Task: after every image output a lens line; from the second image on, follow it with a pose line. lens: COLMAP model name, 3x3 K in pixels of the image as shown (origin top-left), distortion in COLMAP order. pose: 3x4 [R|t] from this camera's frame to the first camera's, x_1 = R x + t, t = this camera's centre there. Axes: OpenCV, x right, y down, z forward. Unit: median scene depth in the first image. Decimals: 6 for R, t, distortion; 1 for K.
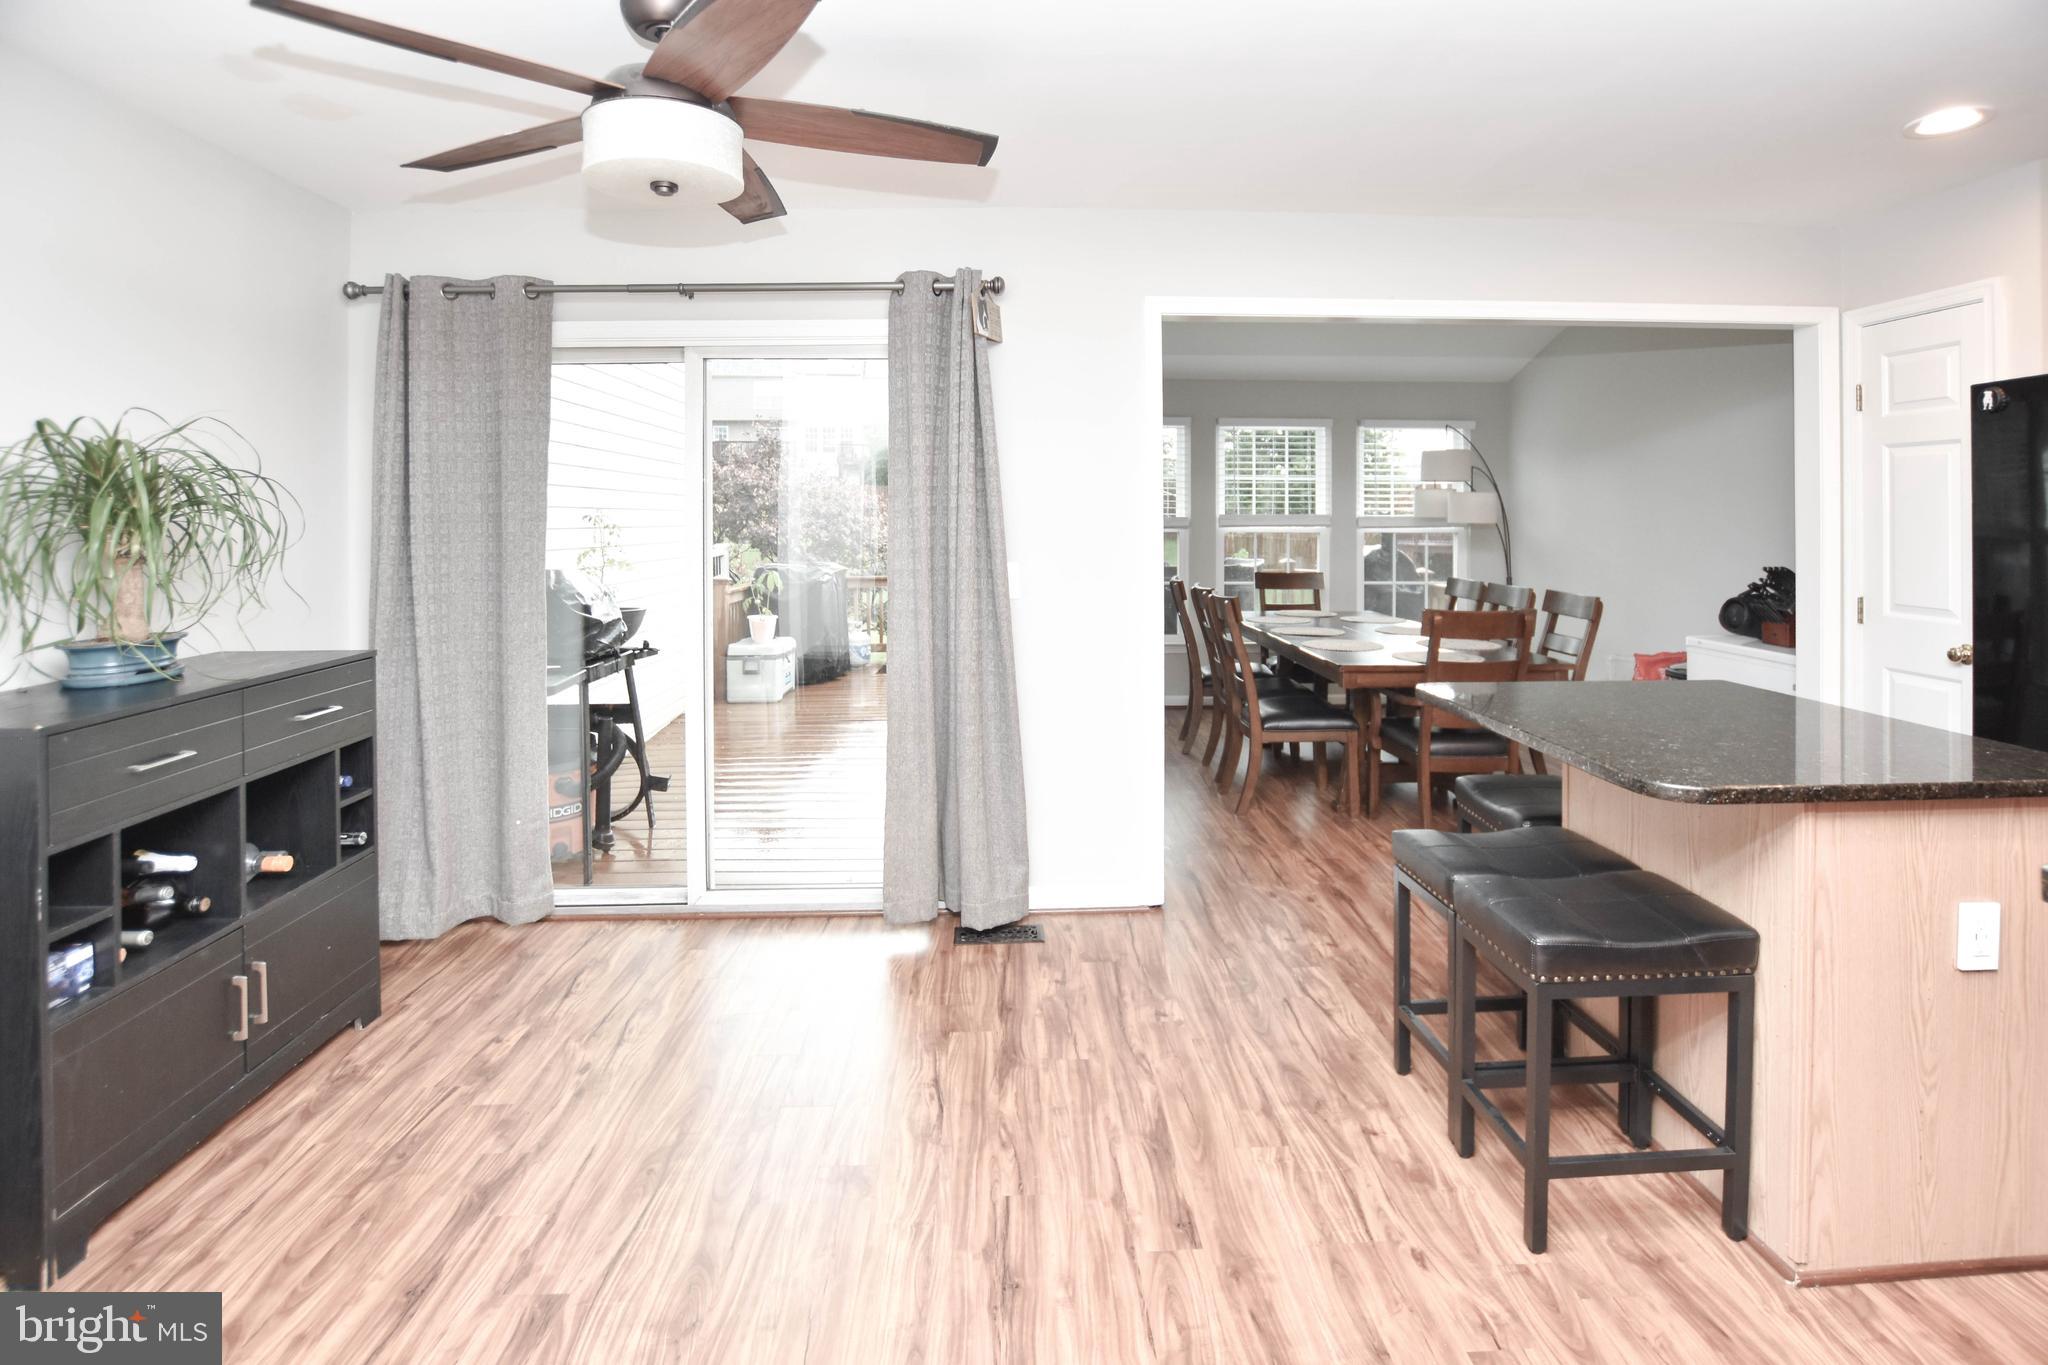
lens RADIAL K [[908.5, 0, 1042.6], [0, 908.5, 684.9], [0, 0, 1]] dist [-0.022758, 0.001297]
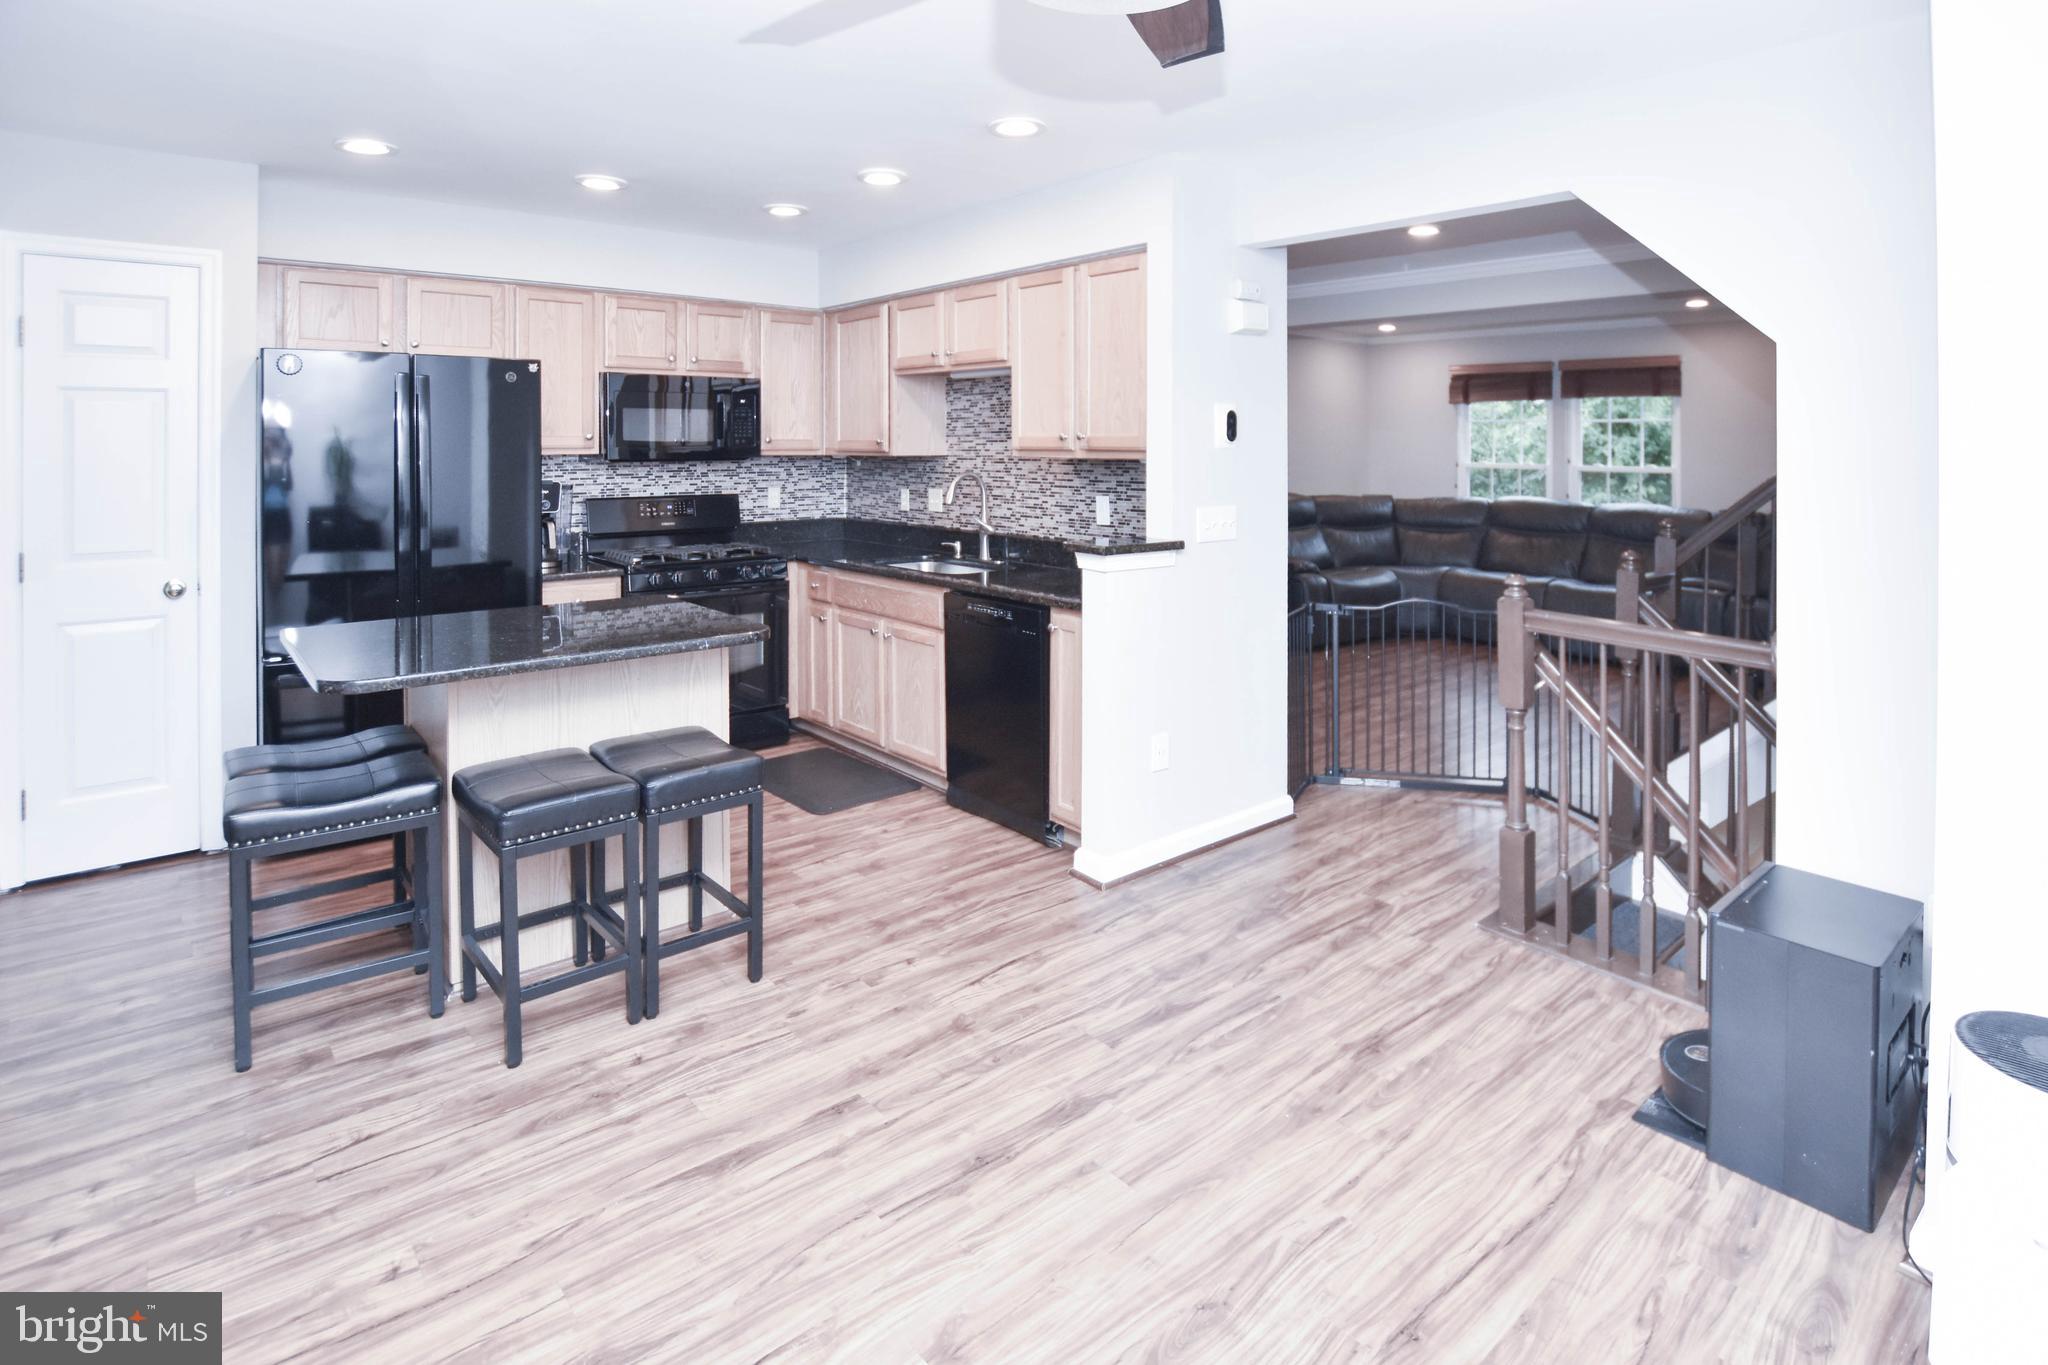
lens RADIAL K [[908.5, 0, 1042.6], [0, 908.5, 684.9], [0, 0, 1]] dist [-0.022758, 0.001297]
pose [[-0.545572, -0.212324, 0.810722, -0.717312], [0.147468, 0.927959, 0.342266, -0.223934], [-0.824987, 0.306286, -0.474957, 1.056321]]
